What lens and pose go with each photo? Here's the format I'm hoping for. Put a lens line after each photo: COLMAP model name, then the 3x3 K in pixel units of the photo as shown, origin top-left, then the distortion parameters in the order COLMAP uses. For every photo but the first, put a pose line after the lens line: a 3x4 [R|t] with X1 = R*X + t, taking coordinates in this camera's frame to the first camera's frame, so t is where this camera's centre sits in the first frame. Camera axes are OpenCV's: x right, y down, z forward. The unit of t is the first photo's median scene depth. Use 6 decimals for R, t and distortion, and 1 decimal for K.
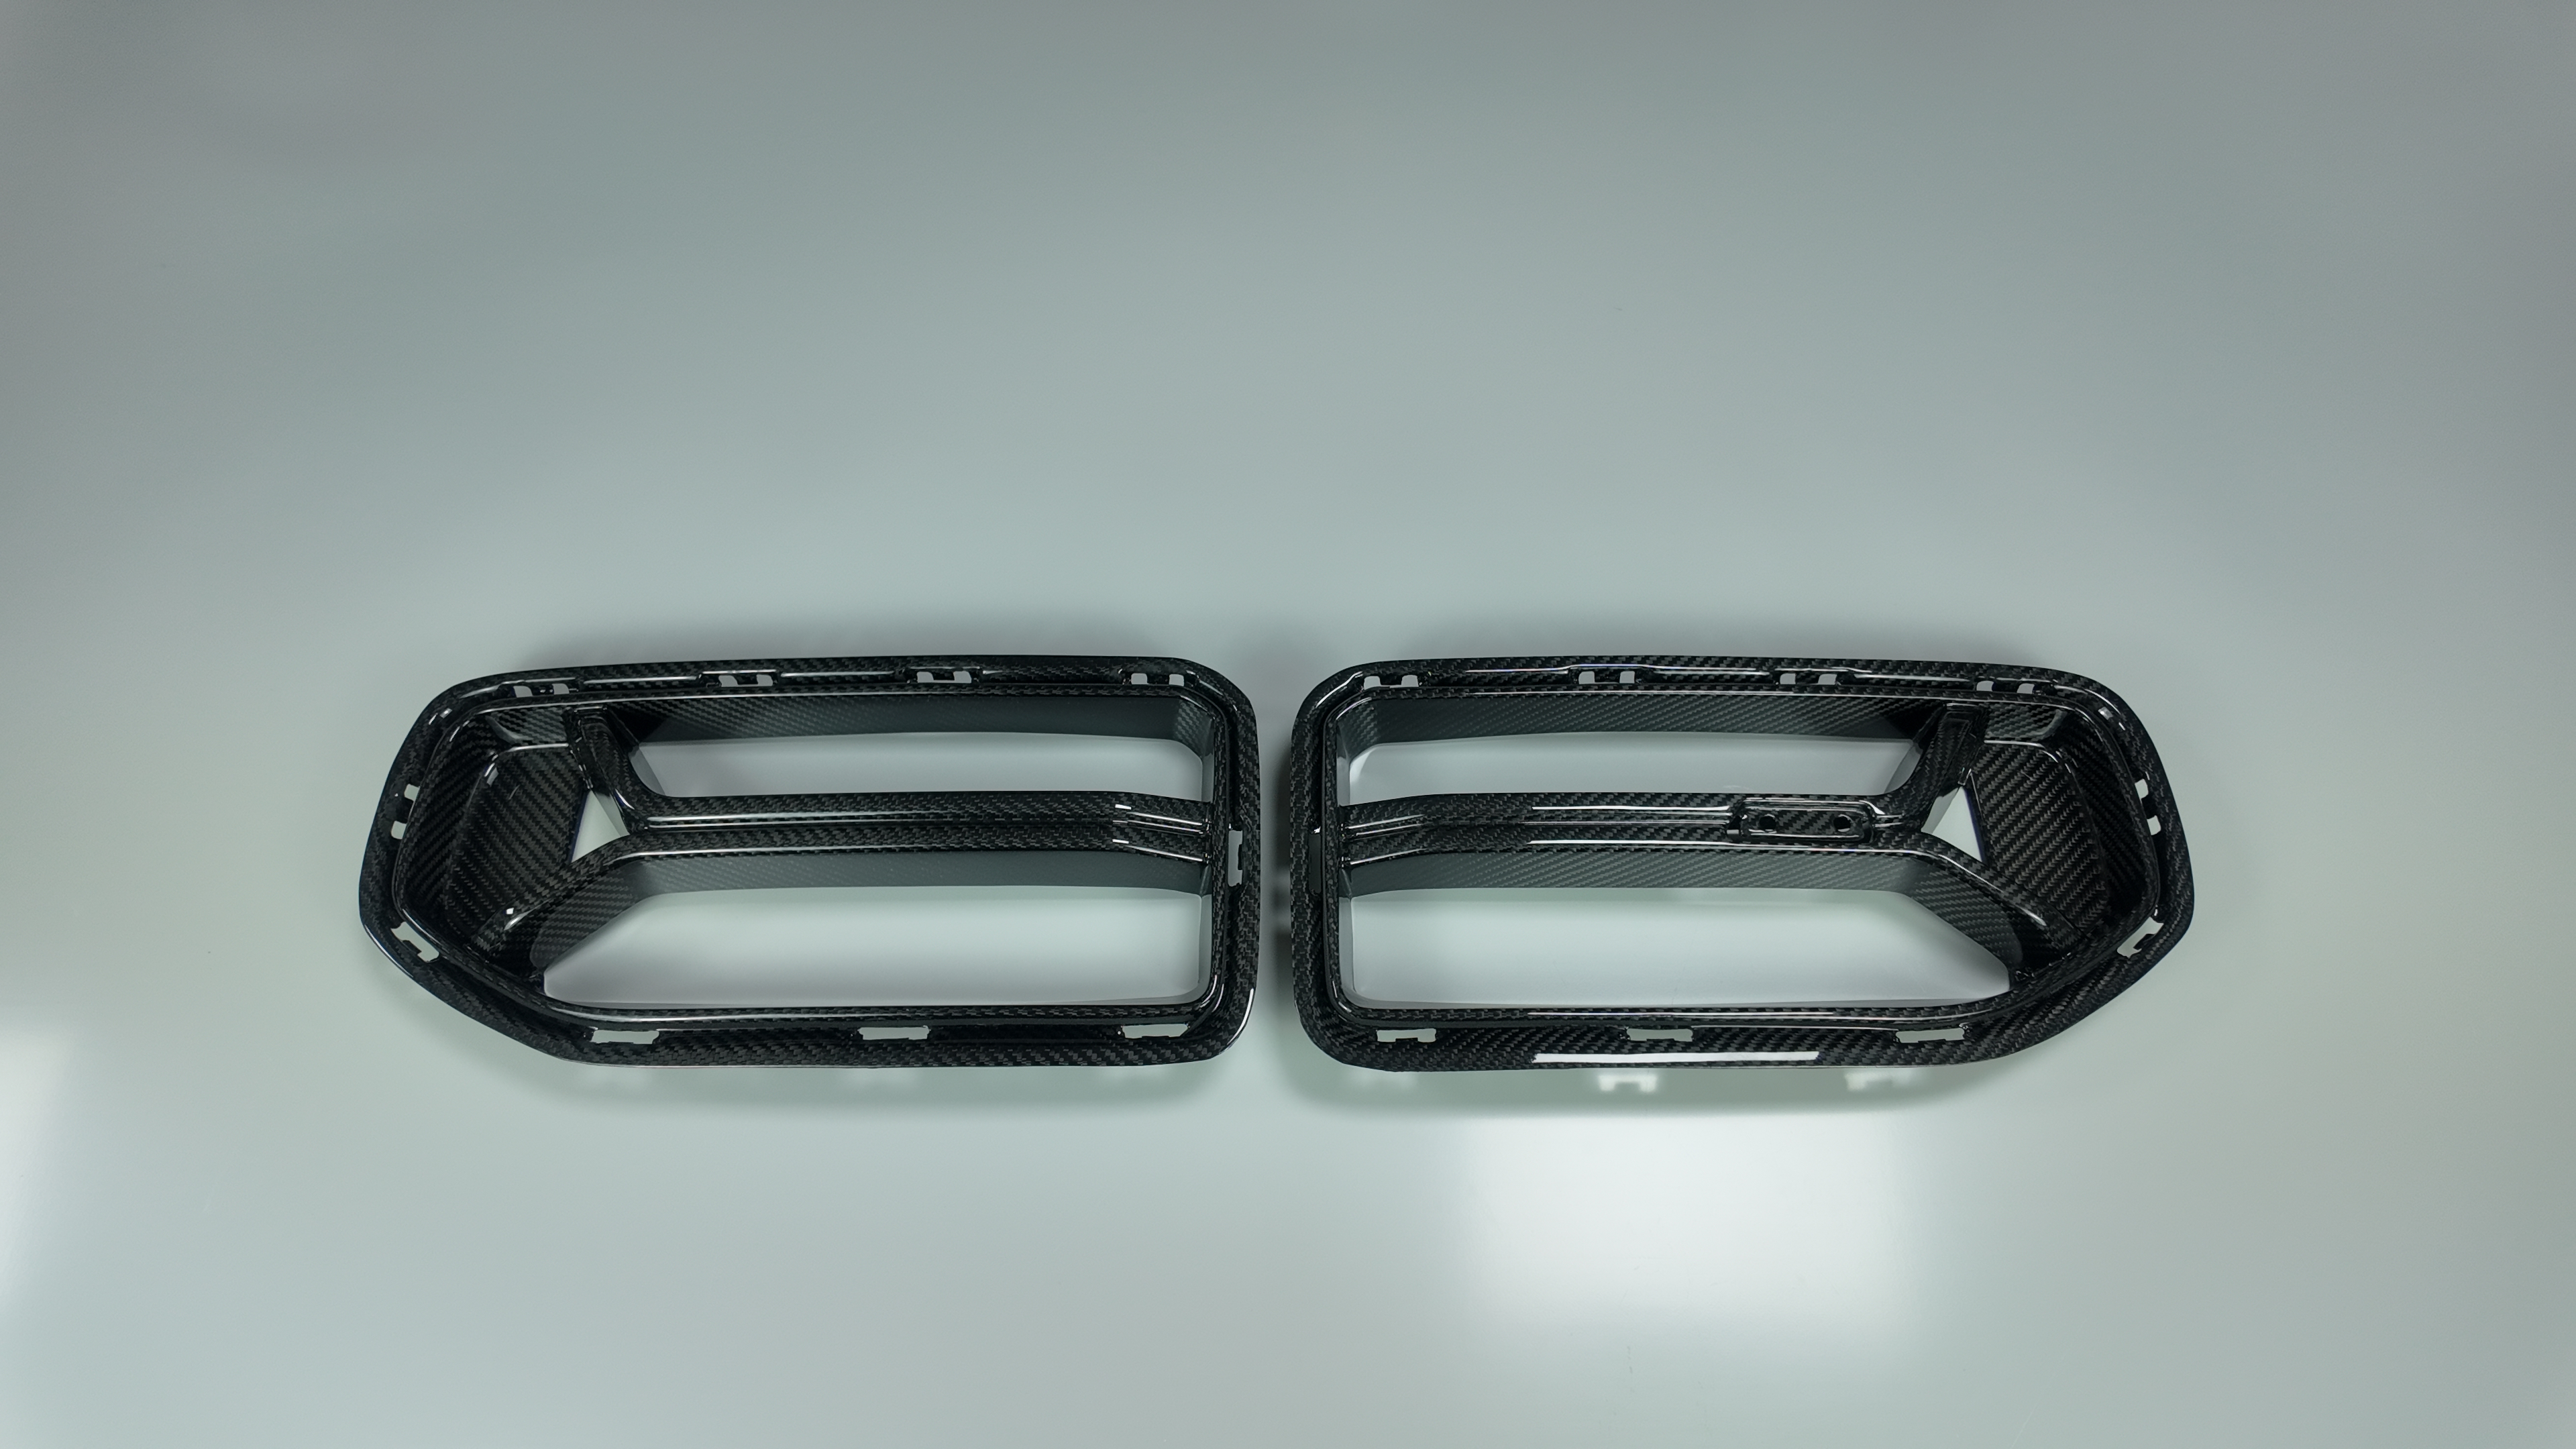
lens RADIAL K [[1523.5, 0, 1288.0], [0, 1523.5, 724.5], [0, 0, 1]] dist [0.001550, -0.002798]
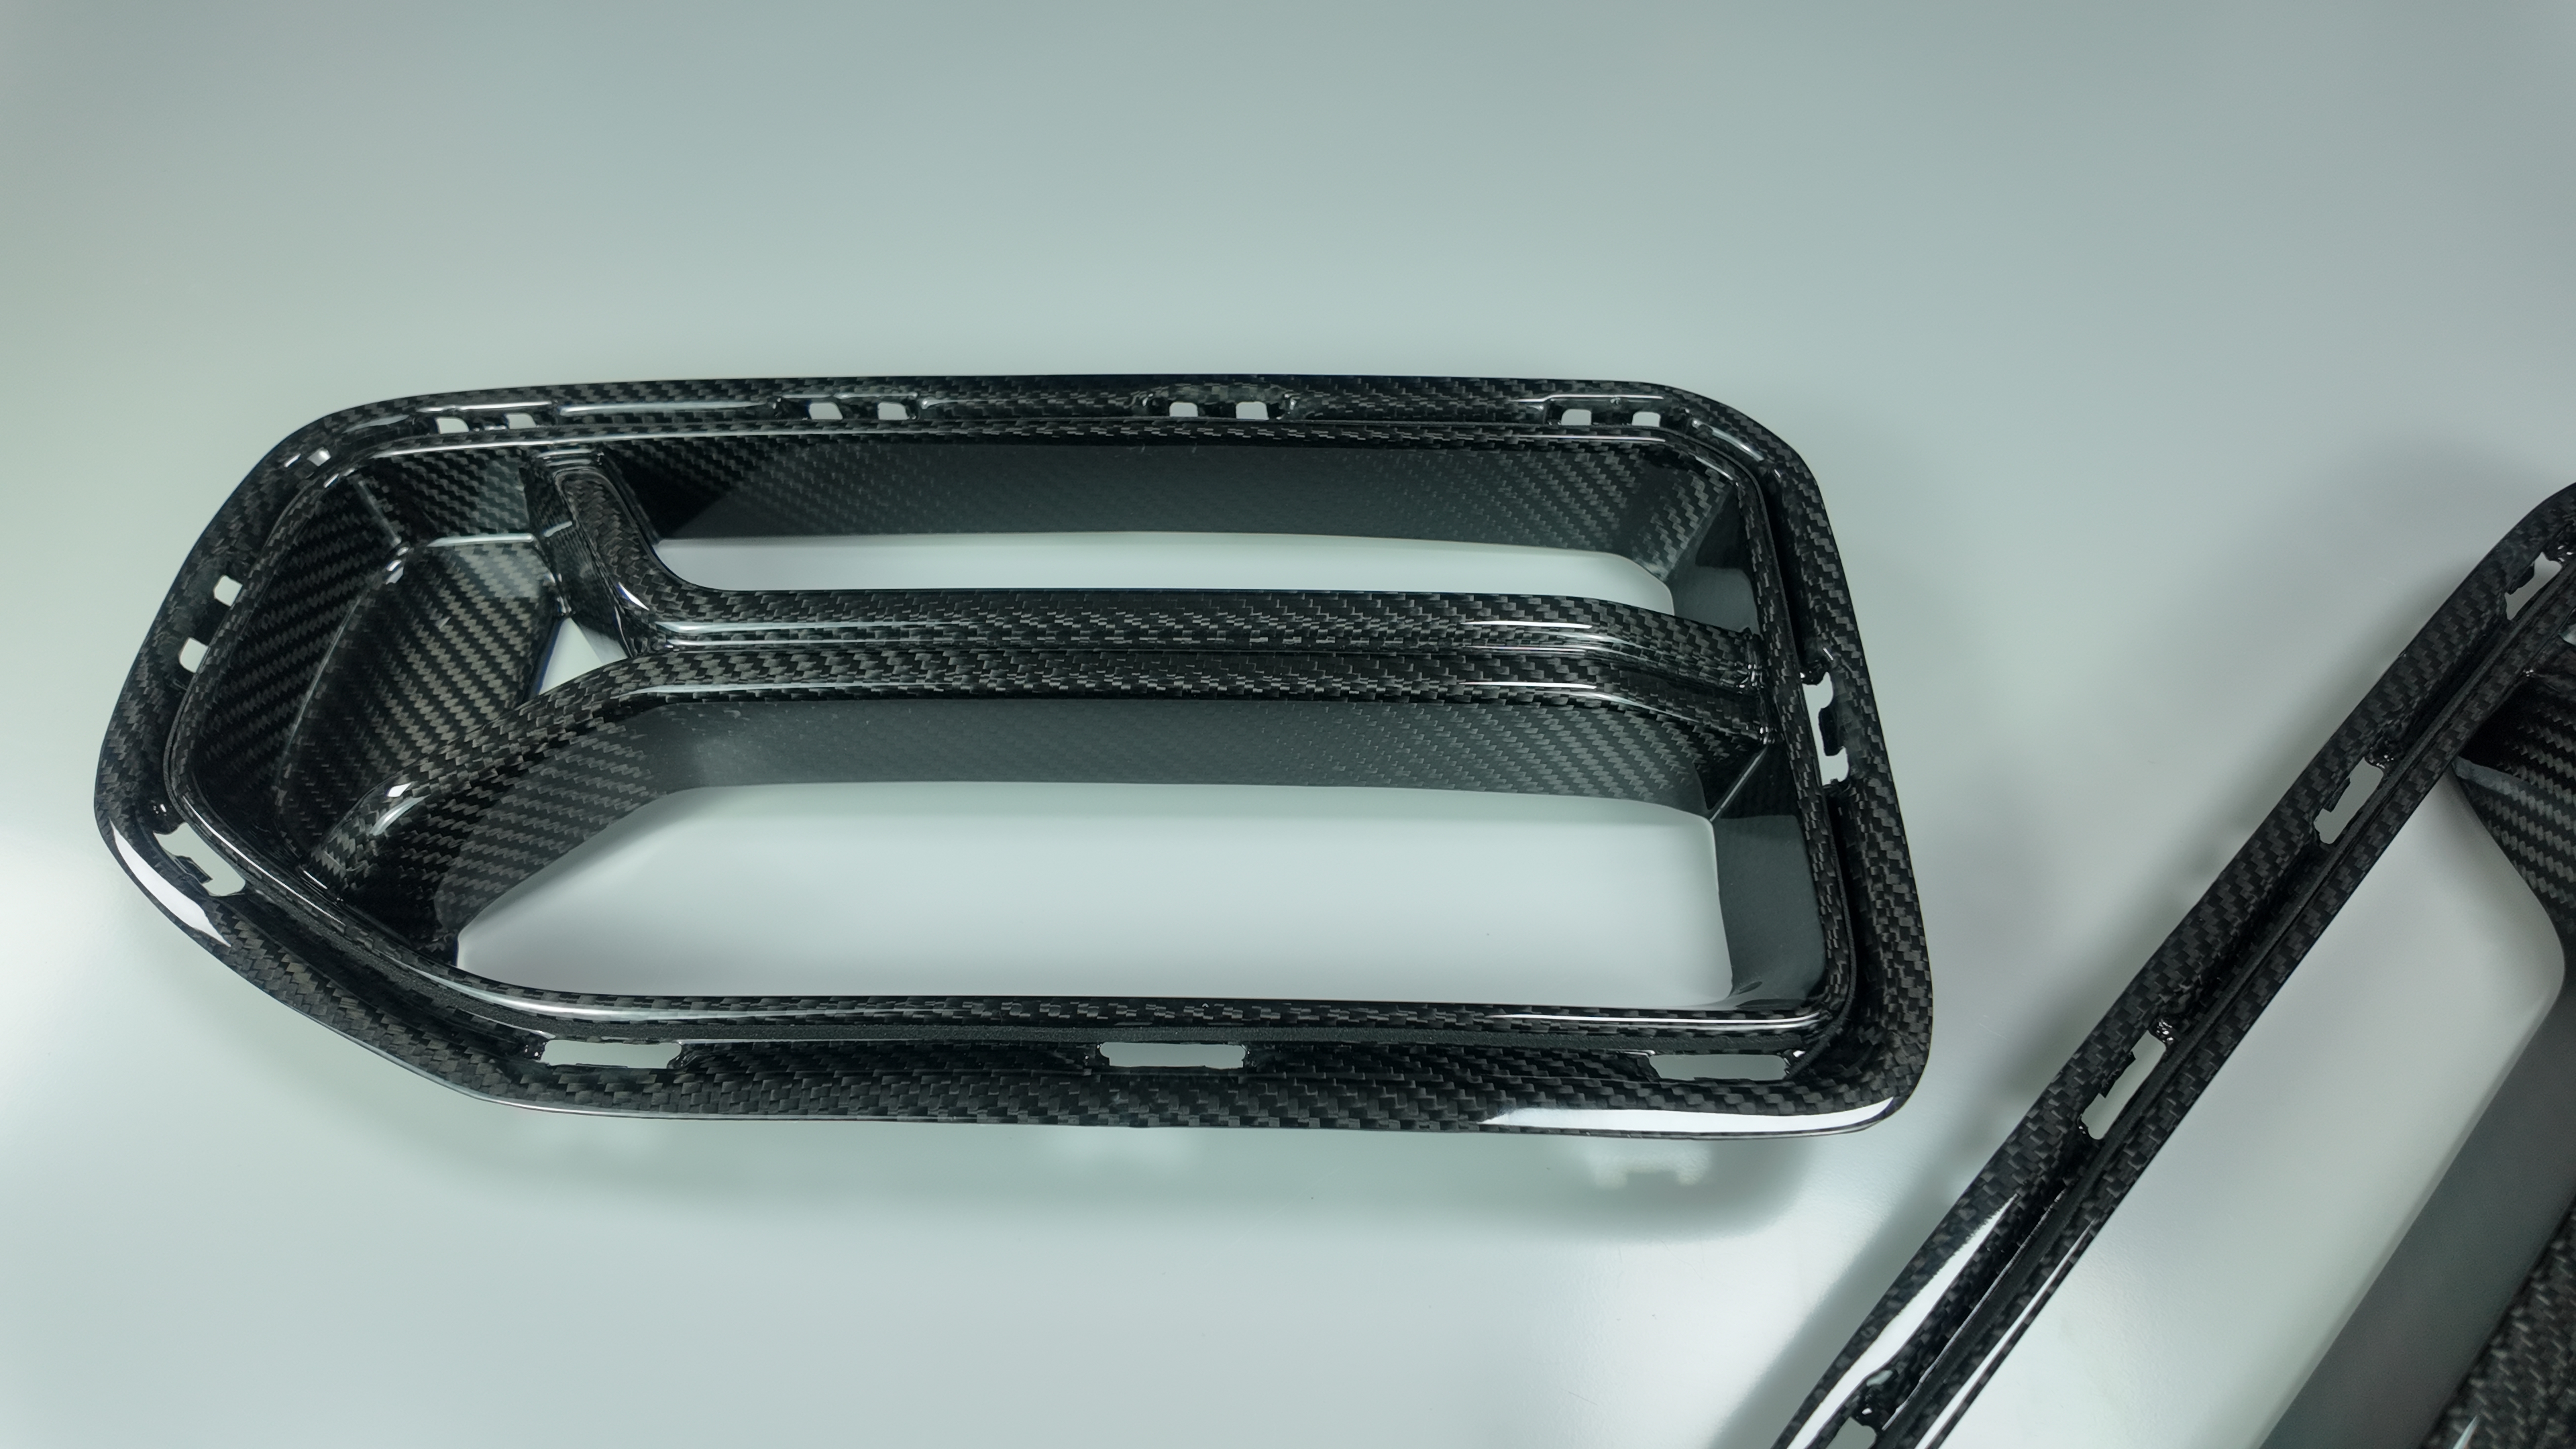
lens RADIAL K [[1603.9, 0, 1288.0], [0, 1603.9, 724.5], [0, 0, 1]] dist [0.080280, -0.073362]
pose [[0.999253, 0.016521, -0.034942, -0.186971], [-0.017841, 0.999126, -0.037790, 0.106487], [0.034287, 0.038385, 0.998675, 0.447666]]
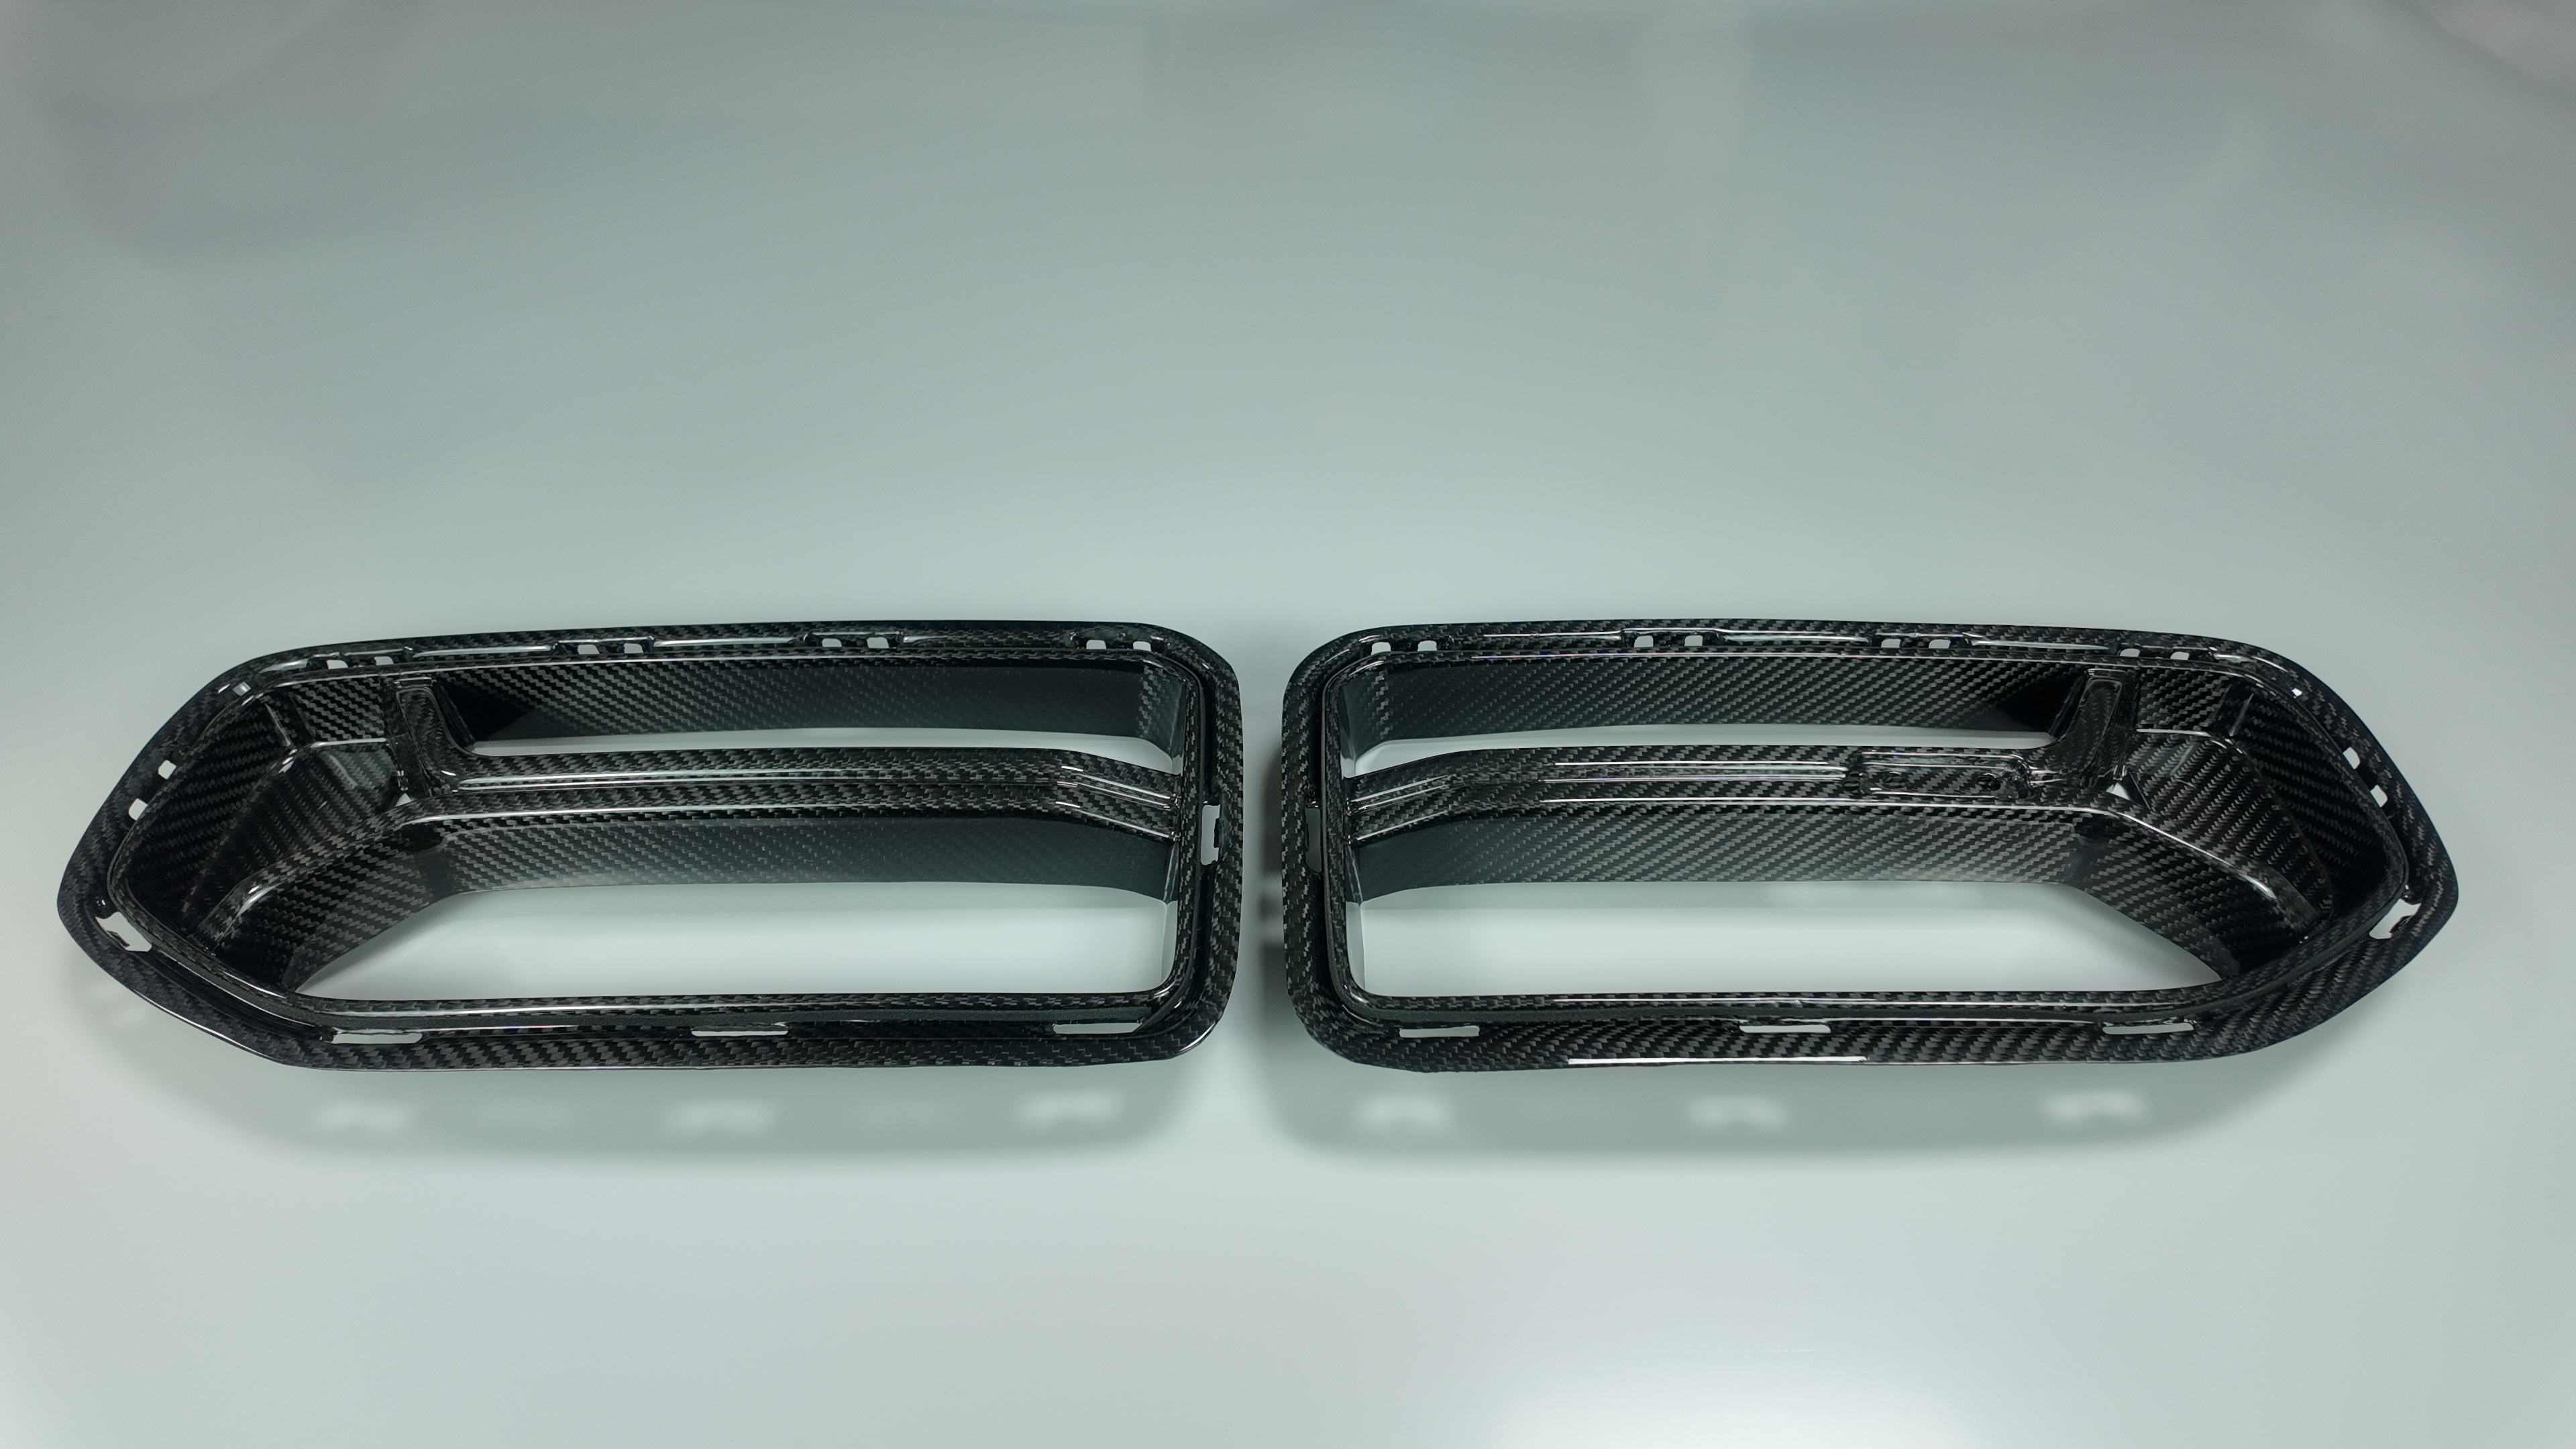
lens RADIAL K [[1523.5, 0, 1288.0], [0, 1523.5, 724.5], [0, 0, 1]] dist [0.001550, -0.002798]
pose [[0.999976, -0.005784, 0.003682, 0.002317], [0.006487, 0.971994, -0.234914, 0.211872], [-0.002220, 0.234933, 0.972009, 0.226761]]
